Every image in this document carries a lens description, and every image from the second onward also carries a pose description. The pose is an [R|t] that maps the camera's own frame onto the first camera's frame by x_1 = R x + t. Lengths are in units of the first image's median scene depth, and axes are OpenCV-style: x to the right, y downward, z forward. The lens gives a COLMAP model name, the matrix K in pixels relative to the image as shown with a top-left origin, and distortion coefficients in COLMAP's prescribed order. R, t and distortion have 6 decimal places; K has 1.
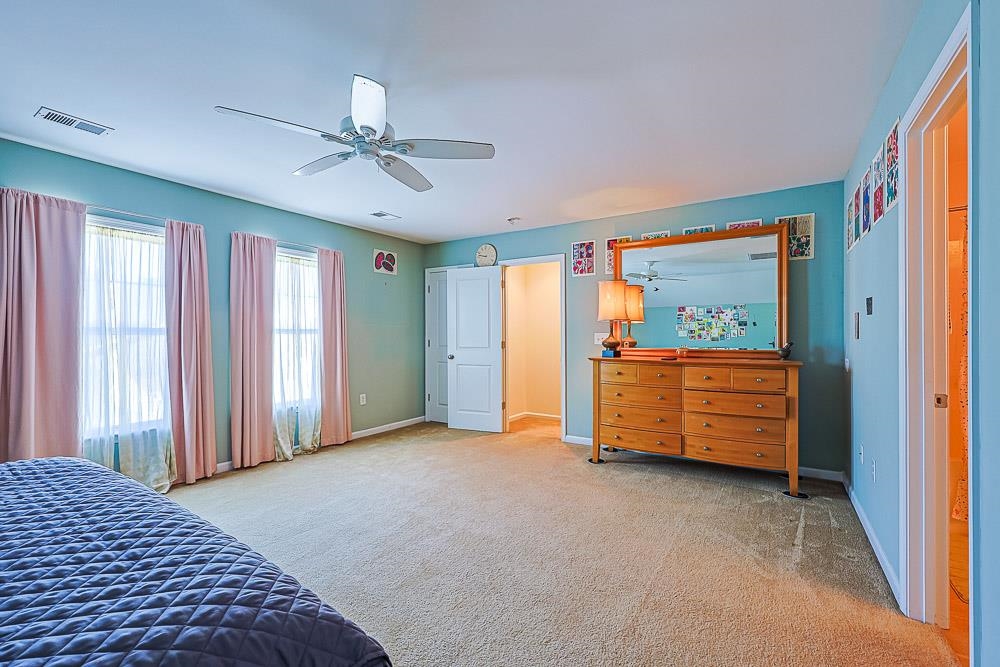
lens RADIAL K [[428.0, 0, 504.2], [0, 428.0, 342.1], [0, 0, 1]] dist [-0.002479, 0.000034]
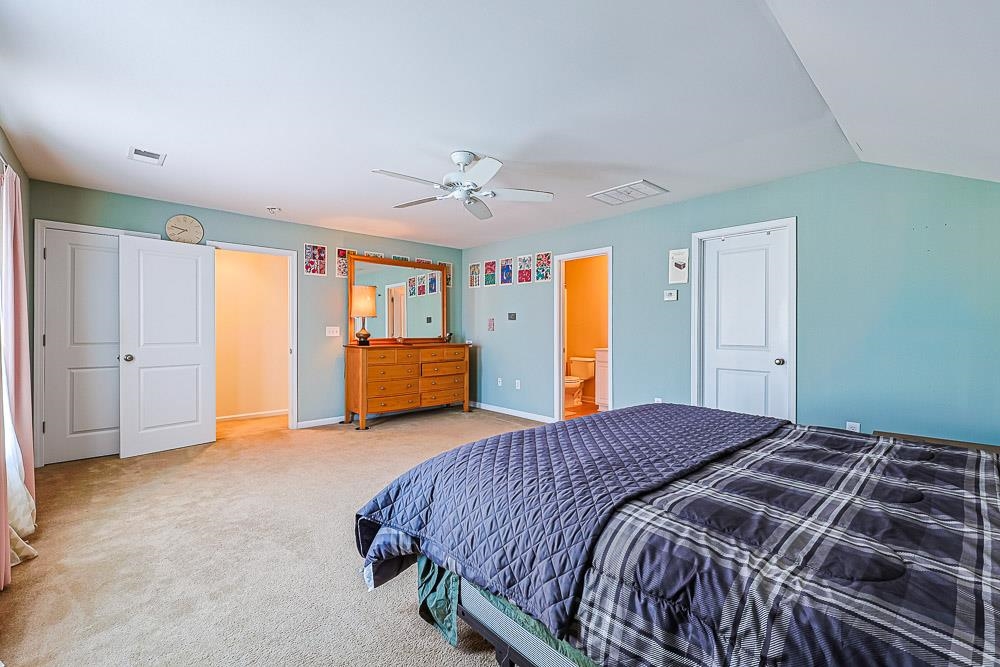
lens RADIAL K [[425.3, 0, 504.5], [0, 425.3, 335.1], [0, 0, 1]] dist [-0.001301, -0.000172]
pose [[0.244565, -0.012250, 0.969556, -0.825216], [0.011318, 0.999888, 0.009778, -0.003724], [-0.969567, 0.008582, 0.244676, 0.266706]]
